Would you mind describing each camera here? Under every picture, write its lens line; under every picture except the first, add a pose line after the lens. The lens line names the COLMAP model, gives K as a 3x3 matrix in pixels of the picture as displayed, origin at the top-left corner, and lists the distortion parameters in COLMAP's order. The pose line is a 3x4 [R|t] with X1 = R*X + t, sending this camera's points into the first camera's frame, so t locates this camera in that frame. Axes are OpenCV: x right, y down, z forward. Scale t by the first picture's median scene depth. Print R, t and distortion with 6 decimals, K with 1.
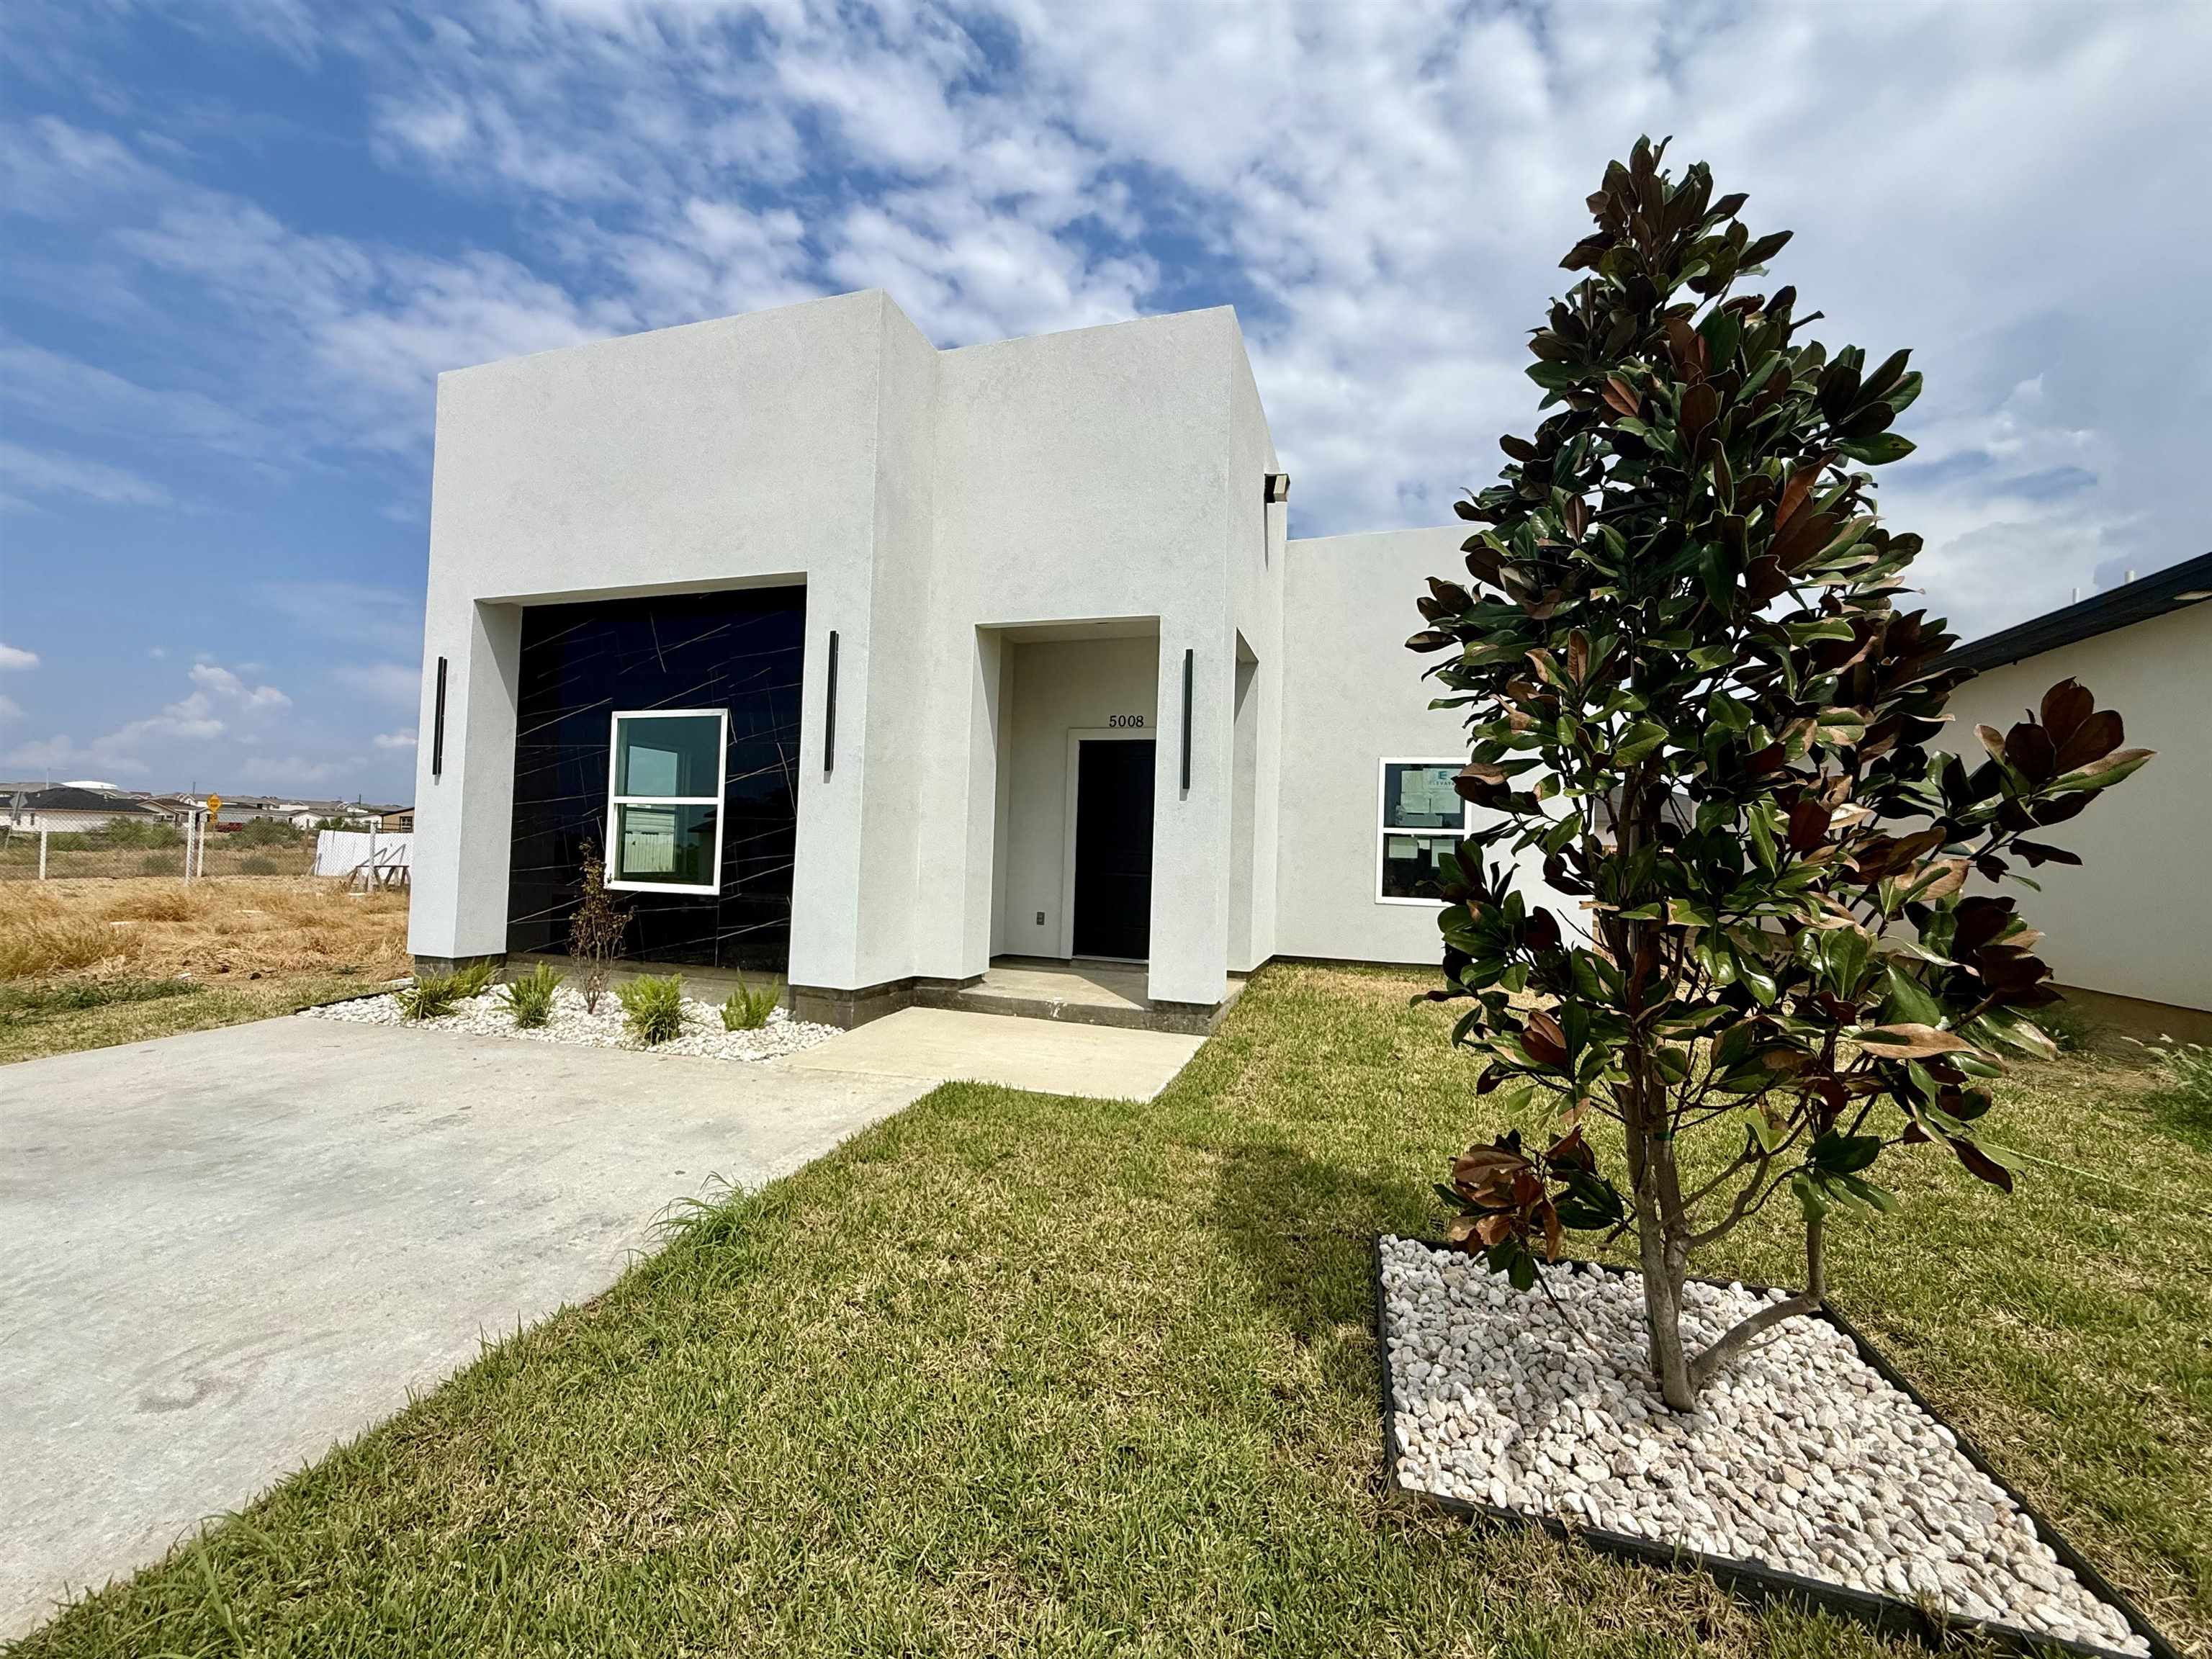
lens RADIAL K [[884.0, 0, 1107.0], [0, 884.0, 835.1], [0, 0, 1]] dist [0.001602, -0.000619]
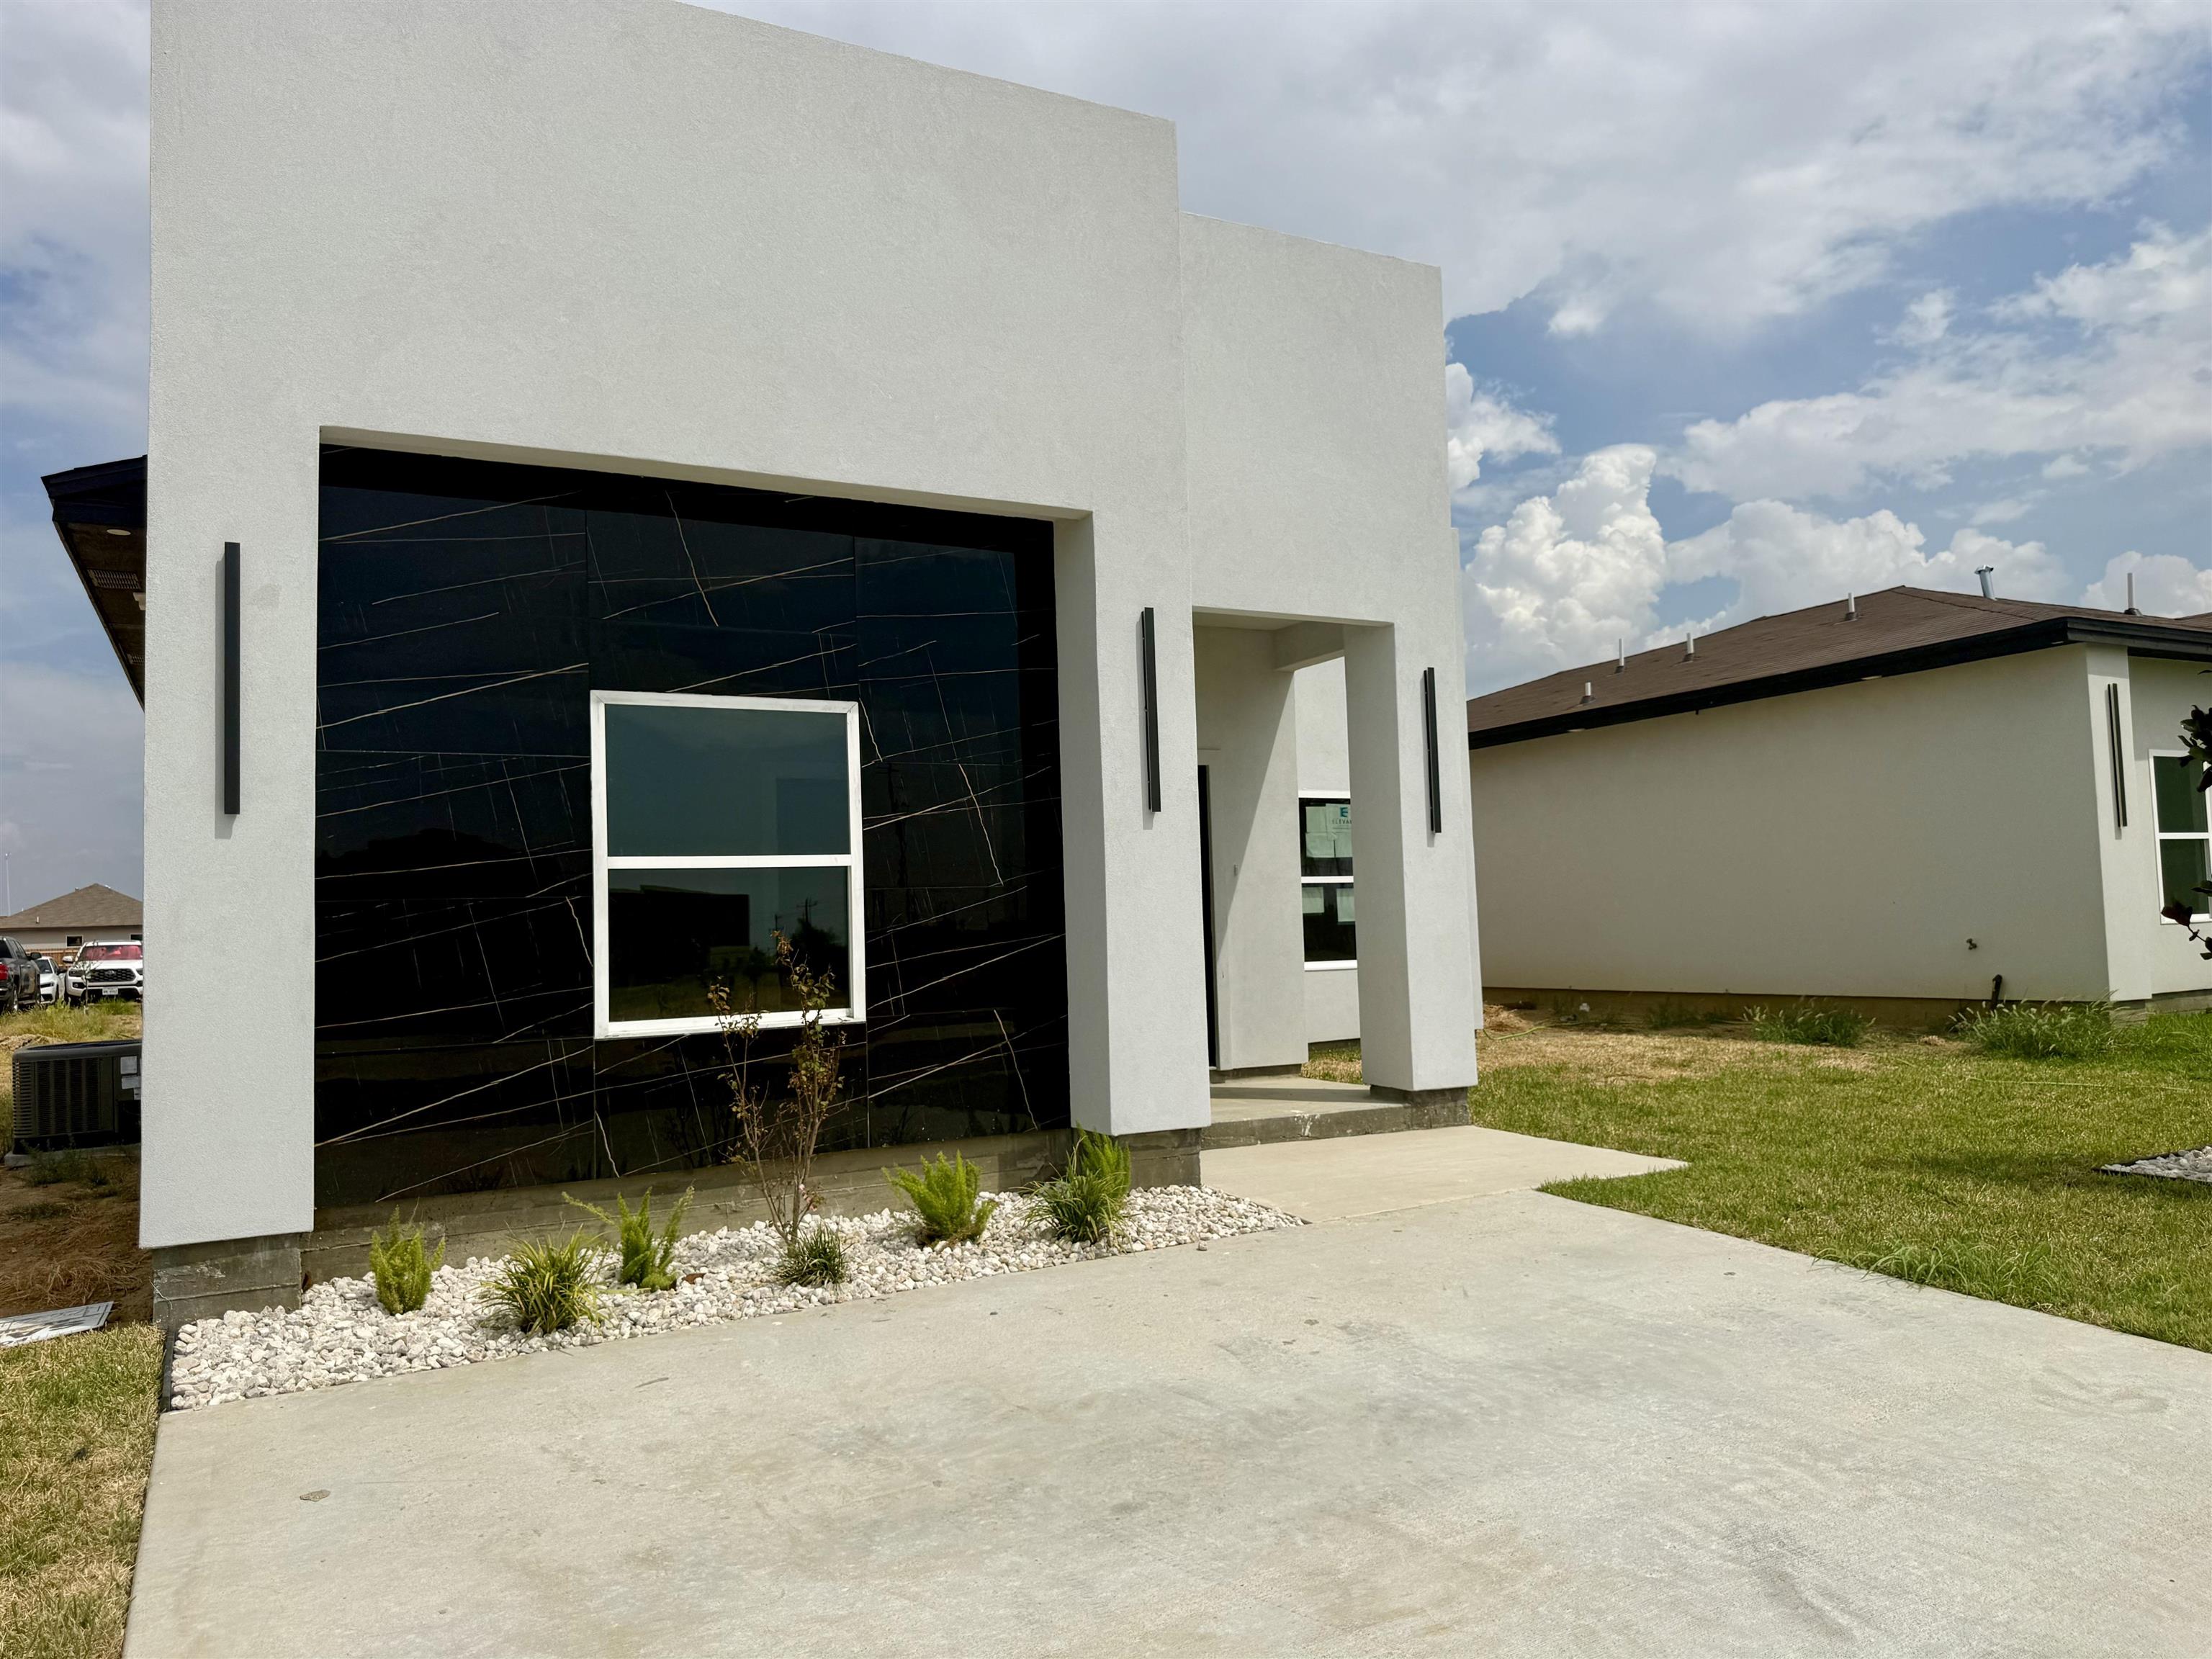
lens RADIAL K [[1580.1, 0, 1107.2], [0, 1580.1, 827.0], [0, 0, 1]] dist [0.021091, -0.009657]
pose [[0.688423, -0.007216, 0.725273, -1.200818], [0.039697, 0.998827, -0.027743, -0.028372], [-0.724222, 0.047890, 0.687902, 0.189485]]
